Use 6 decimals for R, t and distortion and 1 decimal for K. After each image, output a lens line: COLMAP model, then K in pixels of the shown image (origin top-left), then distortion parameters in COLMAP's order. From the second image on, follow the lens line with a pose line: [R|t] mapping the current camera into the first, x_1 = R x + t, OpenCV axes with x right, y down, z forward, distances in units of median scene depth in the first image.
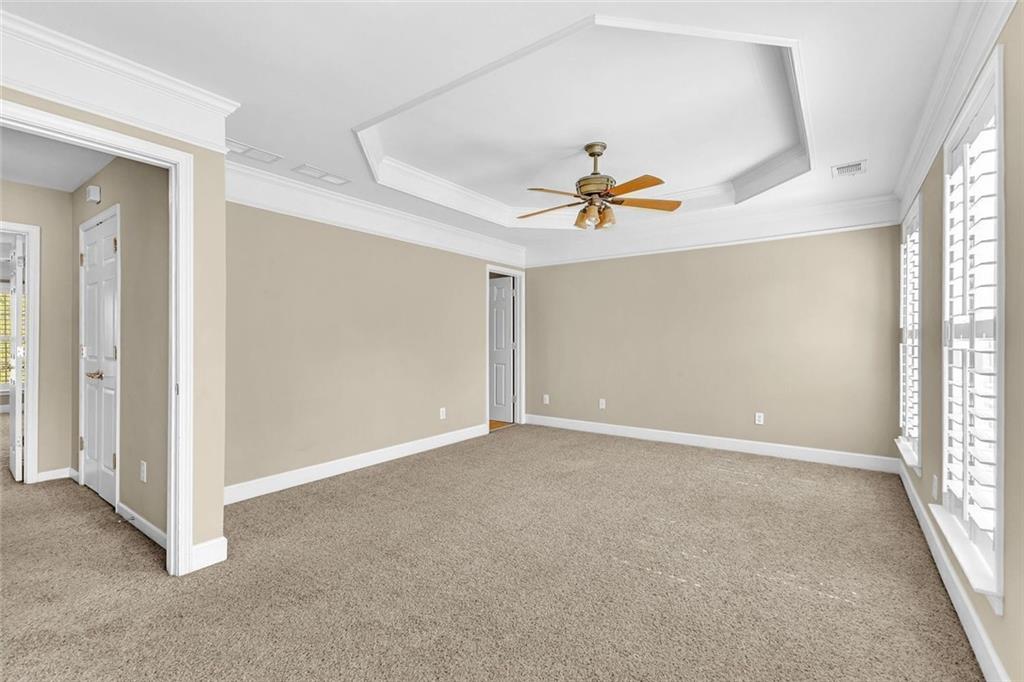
lens RADIAL K [[445.8, 0, 511.6], [0, 445.8, 335.7], [0, 0, 1]] dist [-0.001204, 0.000116]
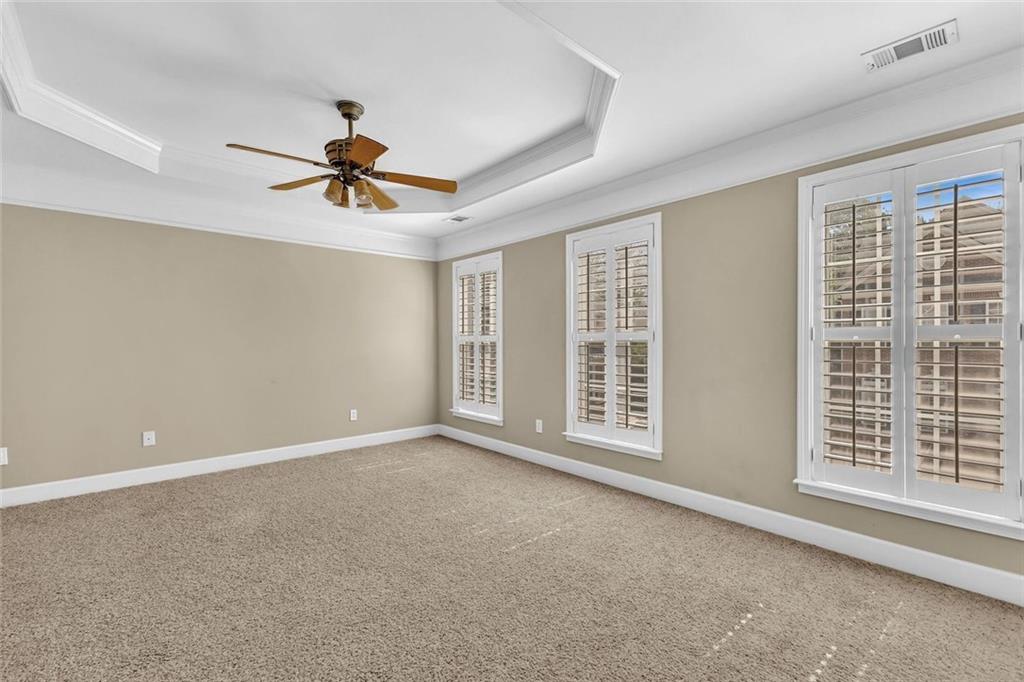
lens RADIAL K [[445.8, 0, 511.6], [0, 445.8, 335.7], [0, 0, 1]] dist [-0.001204, 0.000116]
pose [[0.215861, 0.008898, 0.976384, -0.546815], [-0.001324, 0.999960, -0.008820, 0.006751], [-0.976423, 0.000611, 0.215864, 0.531036]]
